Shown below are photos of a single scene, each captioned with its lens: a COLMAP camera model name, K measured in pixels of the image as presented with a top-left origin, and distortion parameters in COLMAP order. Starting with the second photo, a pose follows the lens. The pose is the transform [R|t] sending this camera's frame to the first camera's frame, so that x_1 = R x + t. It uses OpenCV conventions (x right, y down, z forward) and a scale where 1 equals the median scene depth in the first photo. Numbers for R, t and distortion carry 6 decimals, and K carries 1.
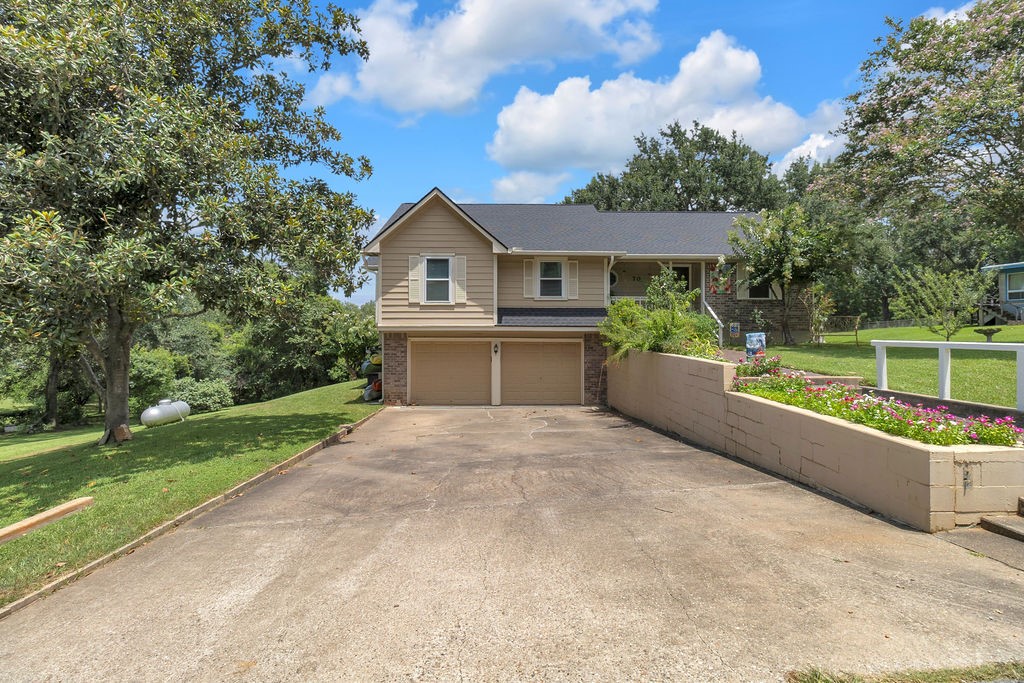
lens RADIAL K [[477.8, 0, 515.8], [0, 477.8, 331.7], [0, 0, 1]] dist [0.001458, -0.000032]
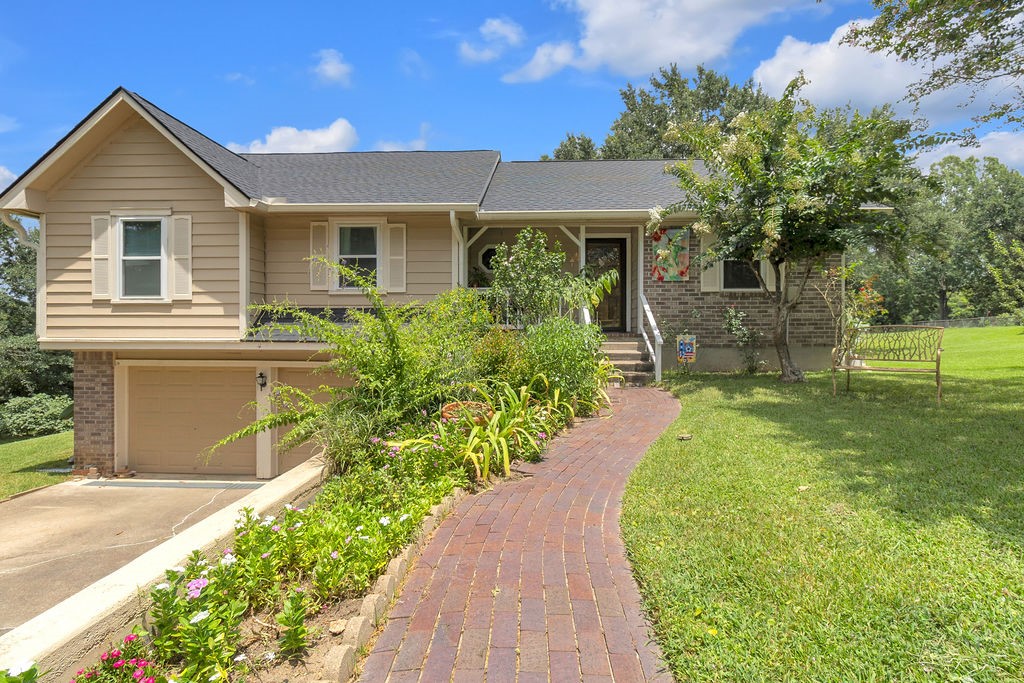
lens RADIAL K [[477.8, 0, 515.8], [0, 477.8, 331.7], [0, 0, 1]] dist [0.001458, -0.000032]
pose [[0.997939, -0.000022, -0.064171, 0.306593], [0.000427, 0.999980, 0.006294, -0.025837], [0.064169, -0.006308, 0.997919, 0.463356]]
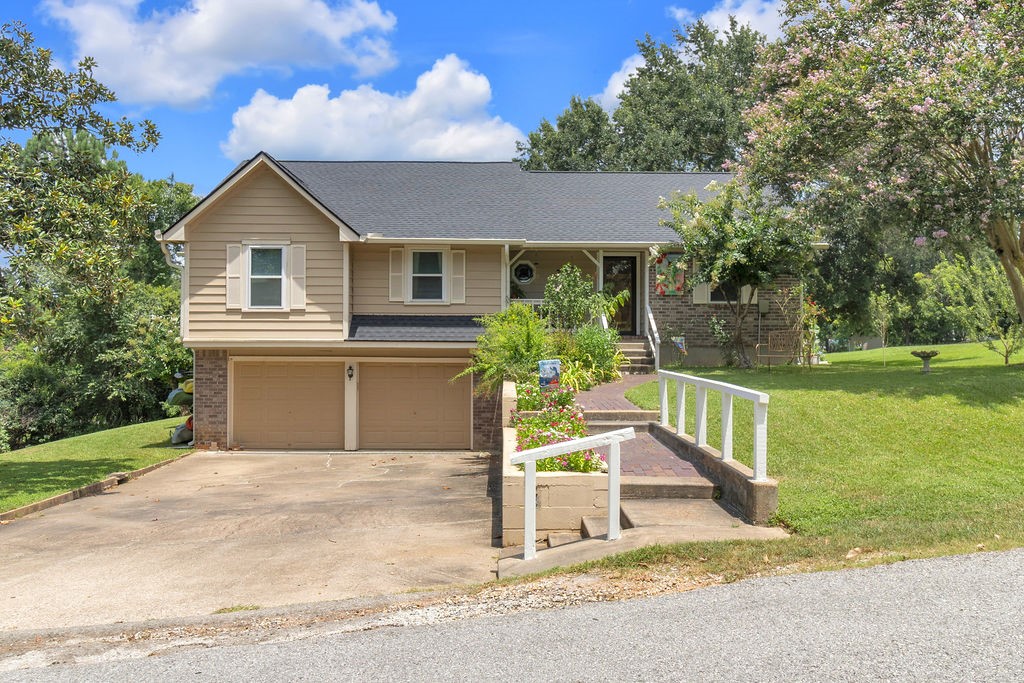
lens RADIAL K [[813.4, 0, 526.1], [0, 813.4, 320.6], [0, 0, 1]] dist [-0.041976, 0.072703]
pose [[0.999982, 0.002218, 0.005525, 0.223406], [-0.002124, 0.999854, -0.016942, -0.022245], [-0.005561, 0.016930, 0.999841, -0.235032]]
